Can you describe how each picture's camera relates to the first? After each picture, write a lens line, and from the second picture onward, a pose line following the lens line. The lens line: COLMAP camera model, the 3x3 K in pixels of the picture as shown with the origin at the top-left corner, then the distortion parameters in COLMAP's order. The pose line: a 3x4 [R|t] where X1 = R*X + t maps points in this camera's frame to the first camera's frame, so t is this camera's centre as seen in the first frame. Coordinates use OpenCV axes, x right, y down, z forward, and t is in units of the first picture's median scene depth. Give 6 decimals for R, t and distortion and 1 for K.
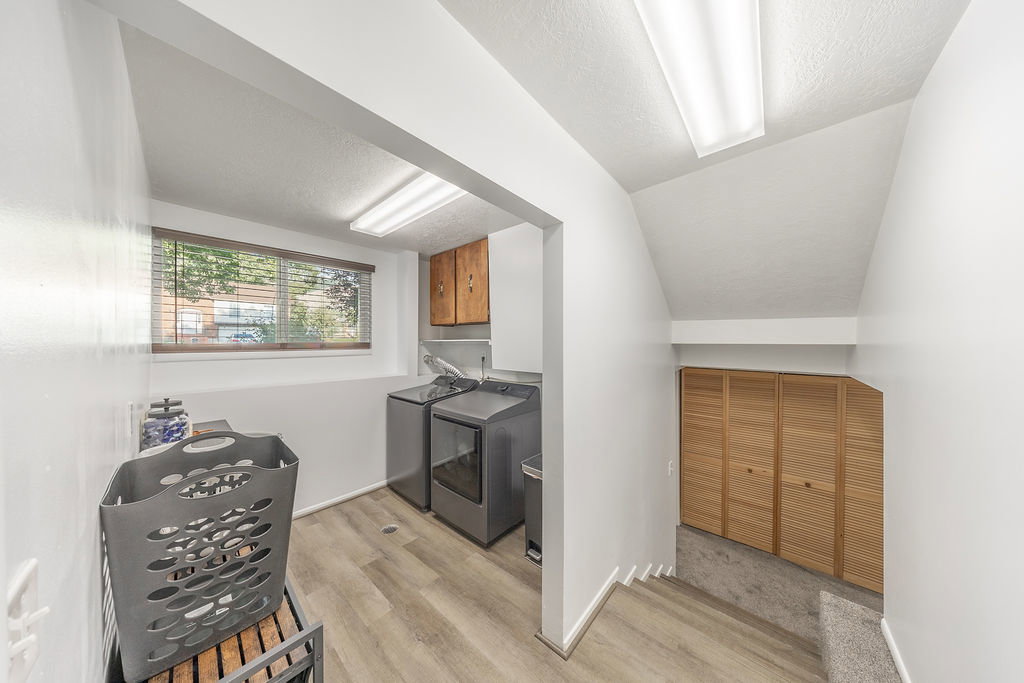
lens RADIAL K [[295.6, 0, 514.4], [0, 295.6, 342.4], [0, 0, 1]] dist [-0.007993, -0.000028]
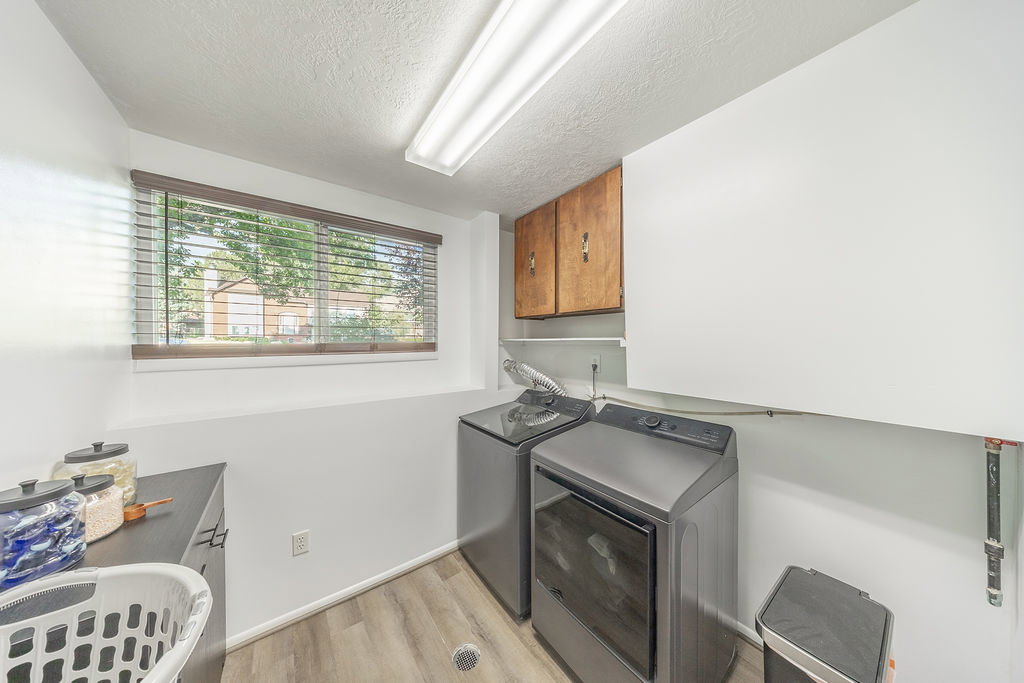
lens RADIAL K [[295.6, 0, 511.0], [0, 295.6, 341.6], [0, 0, 1]] dist [-0.007993, -0.000028]
pose [[0.978063, -0.001280, -0.208306, -0.168686], [0.001299, 0.999999, -0.000047, -0.001892], [0.208306, -0.000224, 0.978064, 0.353803]]
